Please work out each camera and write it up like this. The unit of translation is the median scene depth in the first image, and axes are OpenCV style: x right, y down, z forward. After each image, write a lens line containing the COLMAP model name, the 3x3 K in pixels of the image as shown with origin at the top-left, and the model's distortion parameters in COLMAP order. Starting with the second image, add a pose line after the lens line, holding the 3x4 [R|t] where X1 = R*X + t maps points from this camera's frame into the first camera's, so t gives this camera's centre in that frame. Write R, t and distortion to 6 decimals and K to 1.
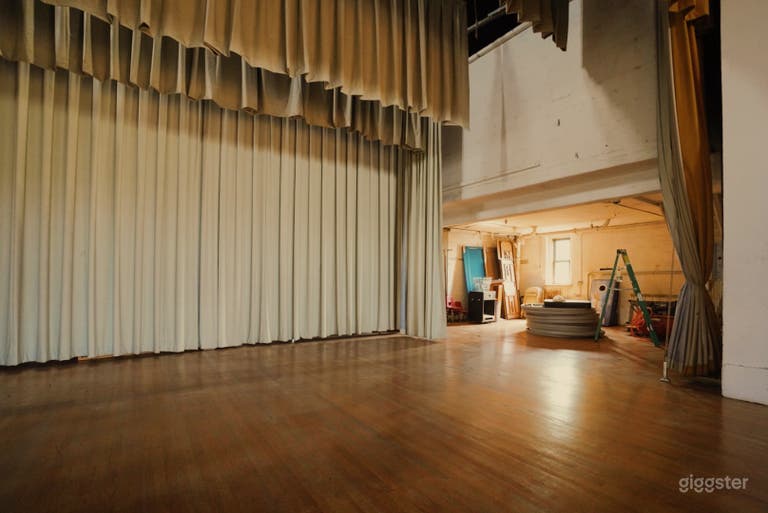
lens RADIAL K [[384.4, 0, 384.7], [0, 384.4, 276.9], [0, 0, 1]] dist [-0.023524, -0.000815]
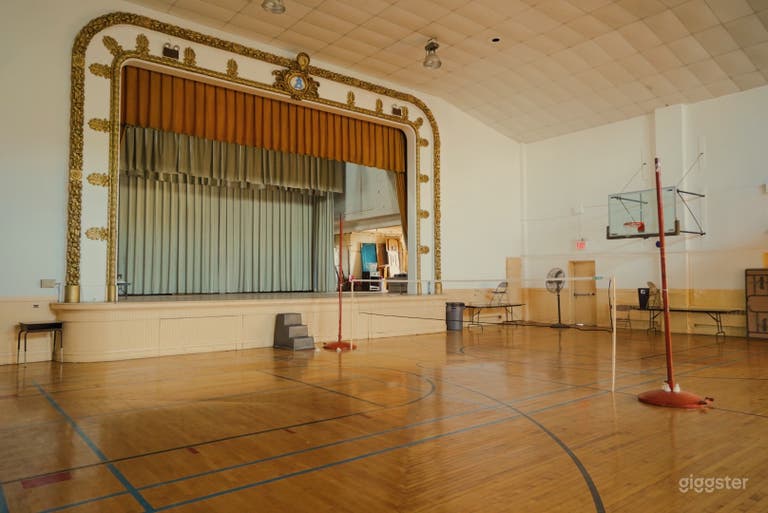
lens RADIAL K [[531.8, 0, 383.7], [0, 531.8, 255.9], [0, 0, 1]] dist [0.006704, 0.004216]
pose [[0.995644, -0.007170, 0.092956, 0.141278], [0.010575, 0.999289, -0.036189, 0.074694], [-0.092630, 0.037014, 0.995012, -1.687985]]
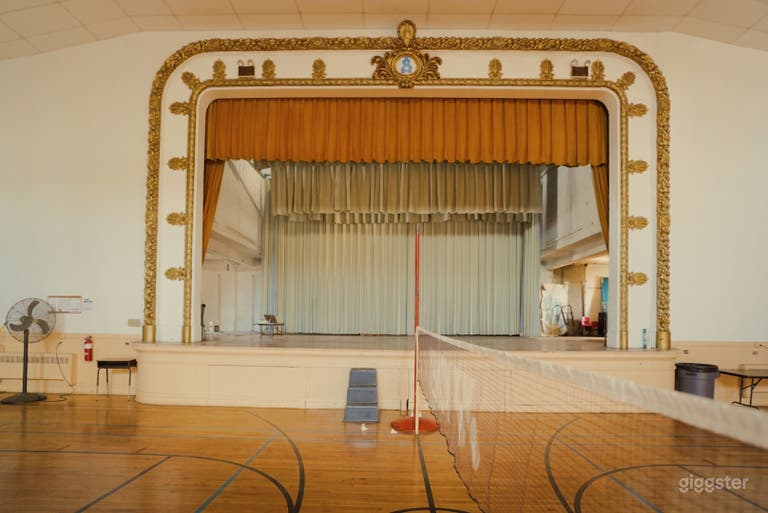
lens RADIAL K [[432.7, 0, 375.2], [0, 432.7, 315.6], [0, 0, 1]] dist [-0.022884, 0.000937]
pose [[0.817761, -0.002991, -0.575550, 0.596252], [0.000925, 0.999992, -0.003883, 0.071697], [0.575557, 0.002643, 0.817757, -0.840266]]
